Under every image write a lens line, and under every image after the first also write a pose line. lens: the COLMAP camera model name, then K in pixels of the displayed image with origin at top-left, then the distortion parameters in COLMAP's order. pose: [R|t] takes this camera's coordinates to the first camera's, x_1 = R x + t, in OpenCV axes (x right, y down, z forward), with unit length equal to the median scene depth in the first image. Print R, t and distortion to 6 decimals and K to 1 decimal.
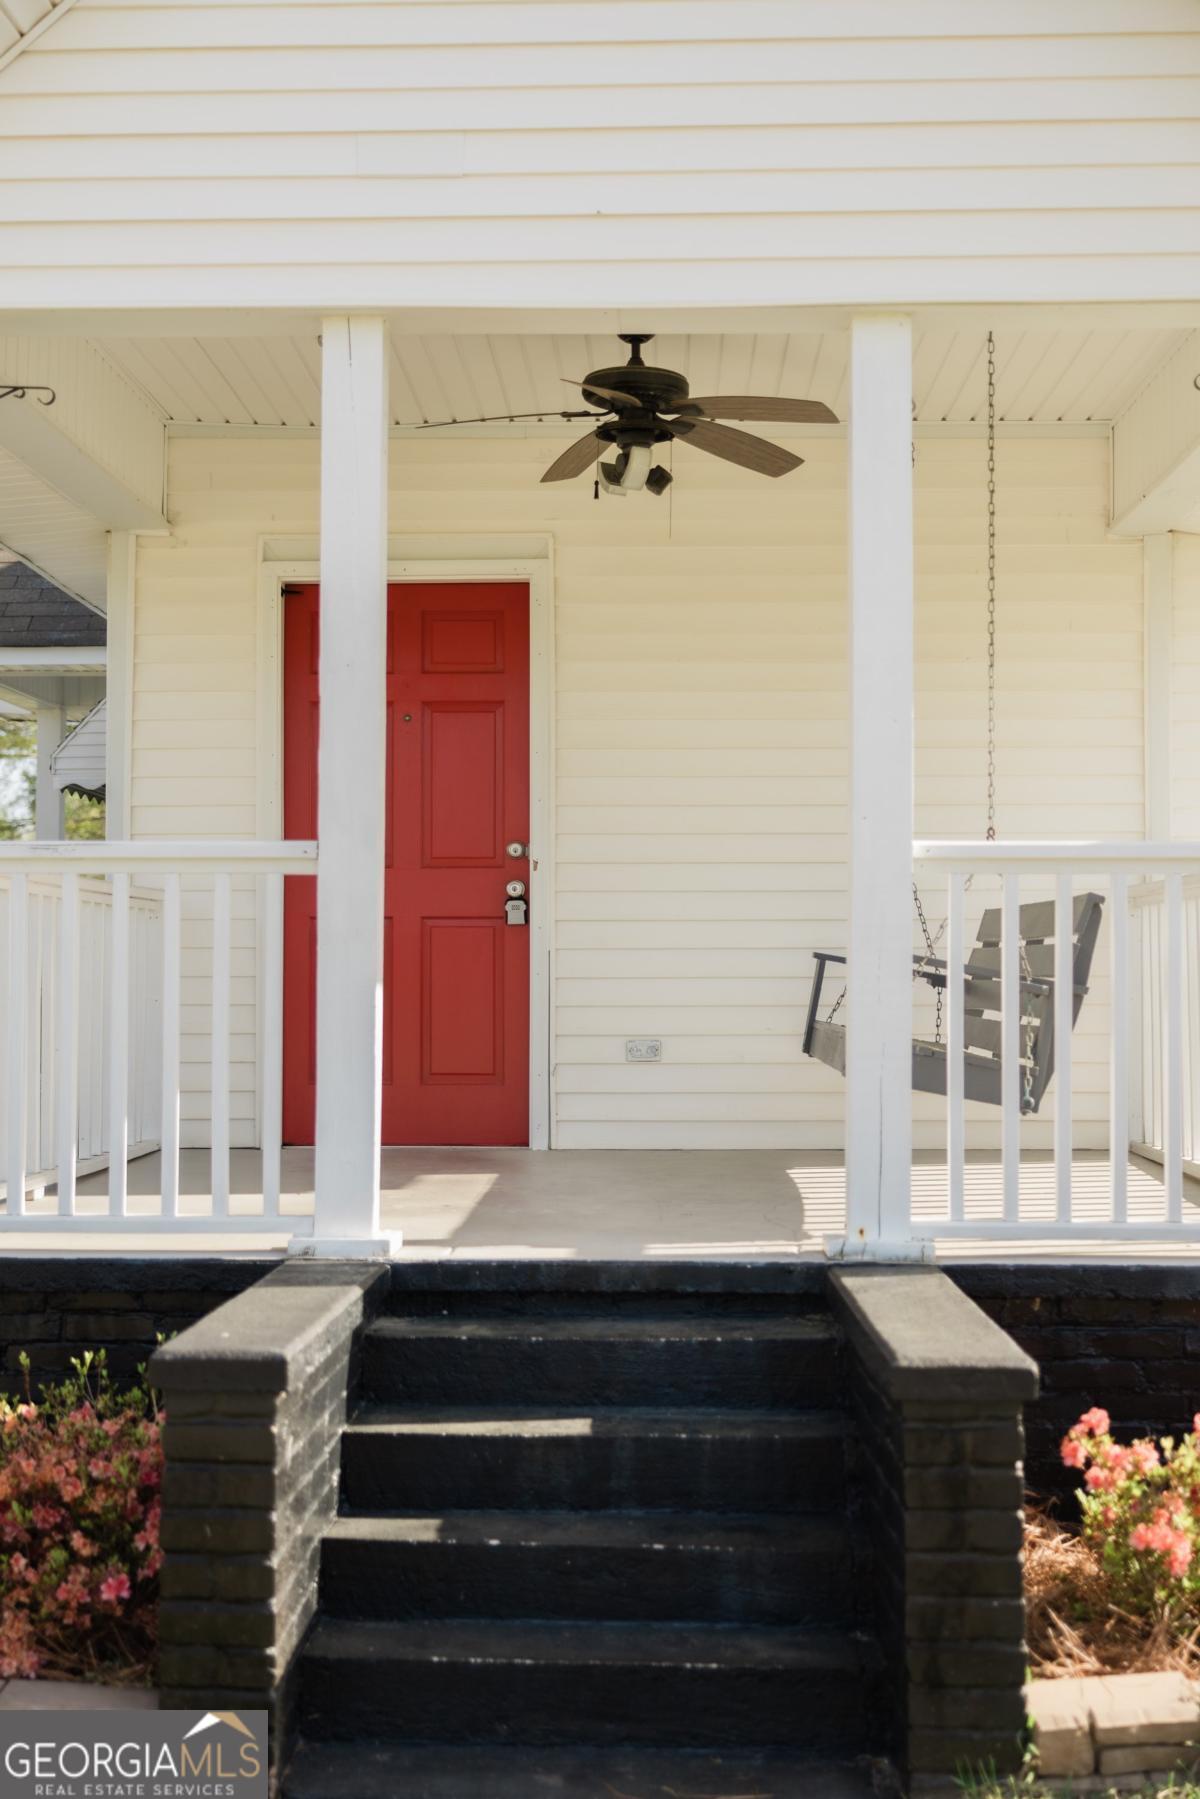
lens RADIAL K [[2345.0, 0, 565.3], [0, 2345.0, 898.2], [0, 0, 1]] dist [-0.001881, 0.008712]
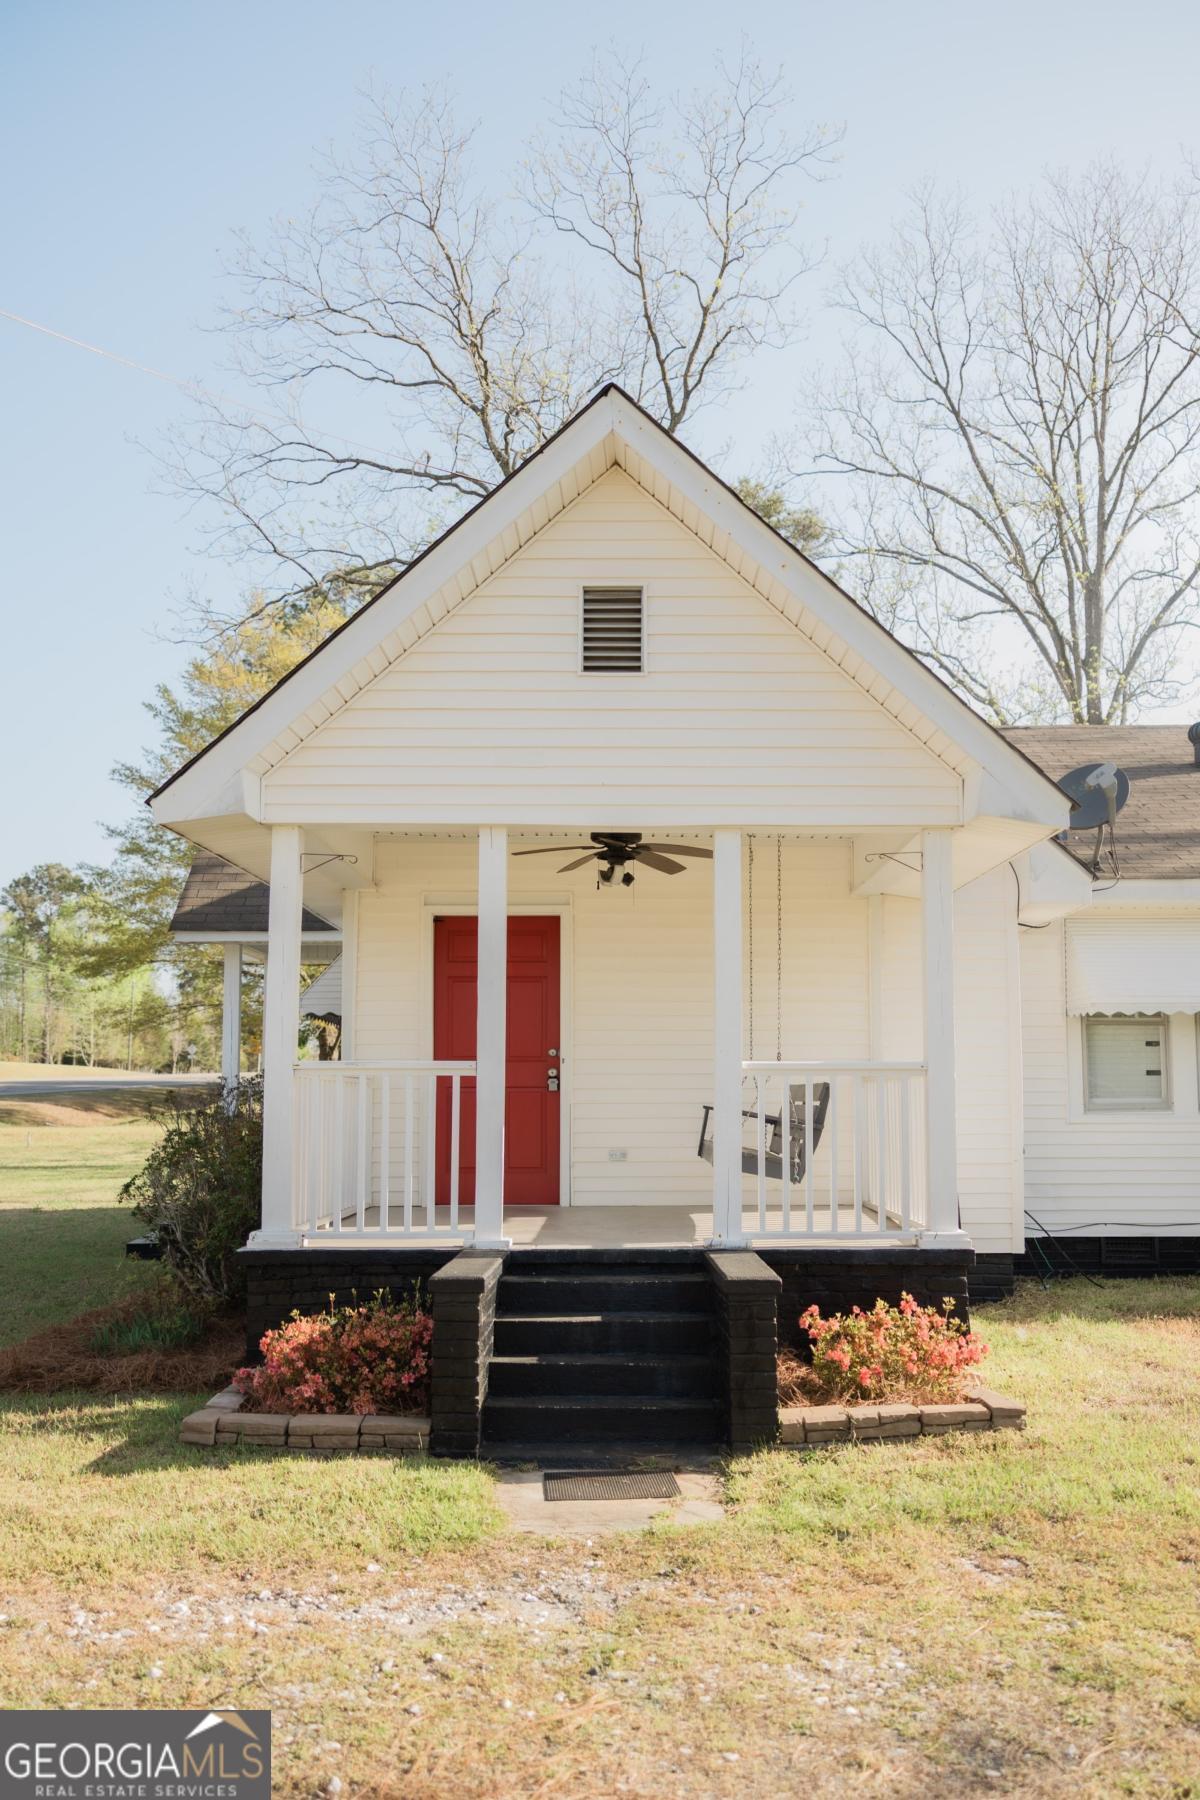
lens RADIAL K [[1712.5, 0, 631.8], [0, 1712.5, 952.9], [0, 0, 1]] dist [0.004714, 0.001544]
pose [[0.998703, 0.002867, 0.050833, -0.044141], [-0.000151, 0.998576, -0.053352, -0.042932], [-0.050913, 0.053276, 0.997281, -0.678832]]
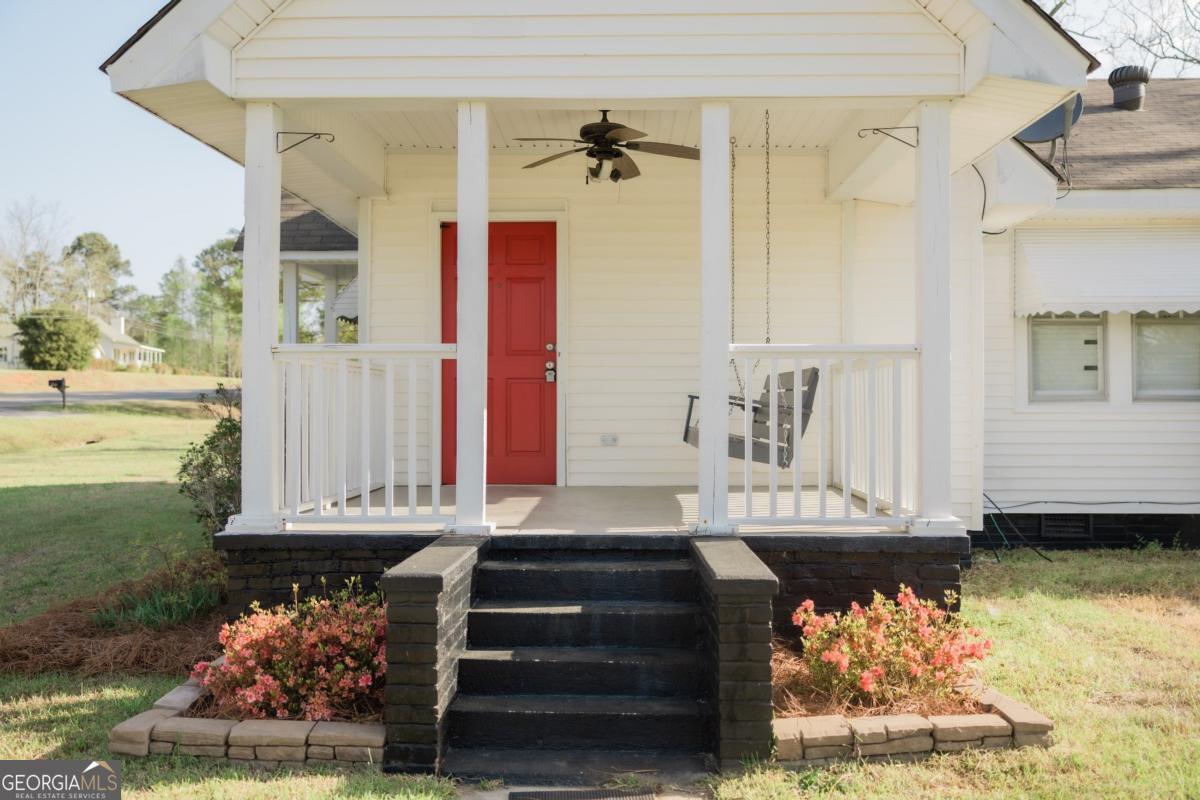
lens RADIAL K [[1131.6, 0, 600.0], [0, 1131.6, 400.0], [0, 0, 1]] dist [-0.001121, -0.002718]
pose [[0.999839, -0.000474, 0.017941, 0.009199], [-0.000015, 0.999628, 0.027279, -0.000674], [-0.017947, -0.027275, 0.999467, -0.057634]]
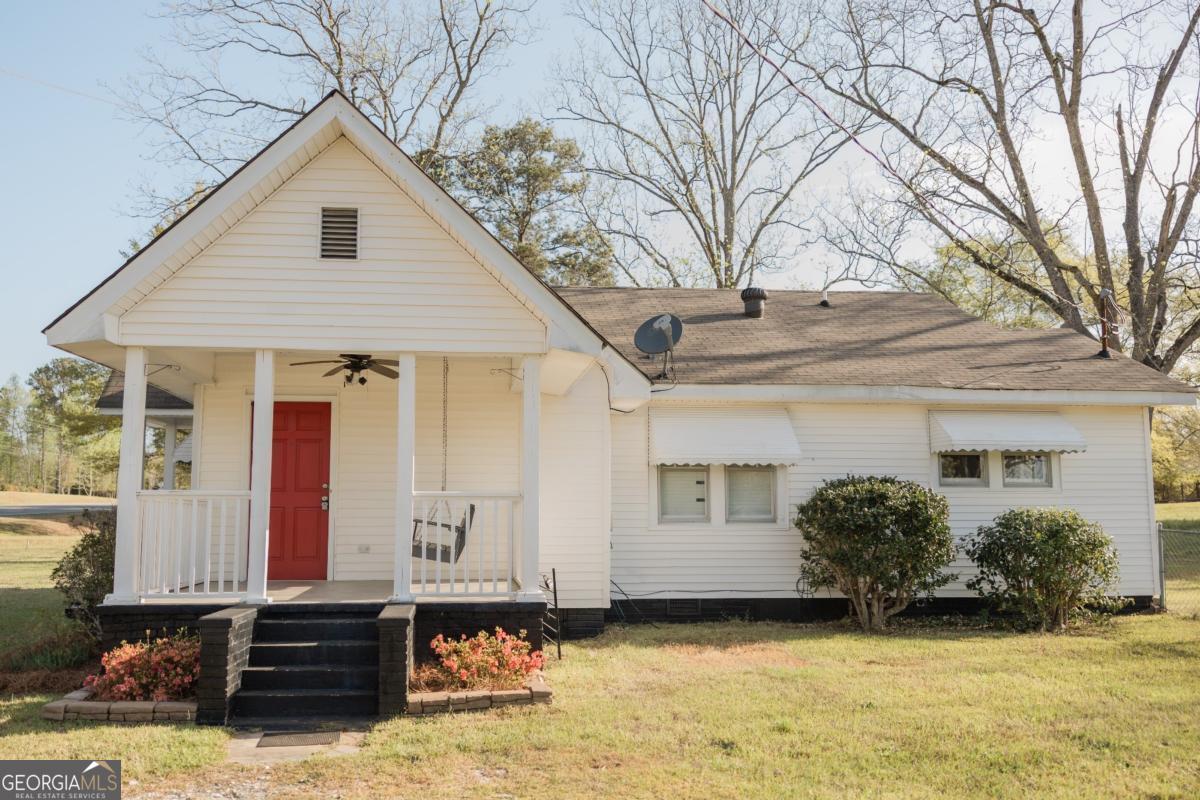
lens RADIAL K [[1141.7, 0, 600.0], [0, 1141.7, 400.0], [0, 0, 1]] dist [0.004714, 0.001544]
pose [[0.988645, 0.015673, 0.149450, 0.178650], [-0.004818, 0.997341, -0.072720, -0.040989], [-0.150192, 0.071175, 0.986092, -0.928601]]
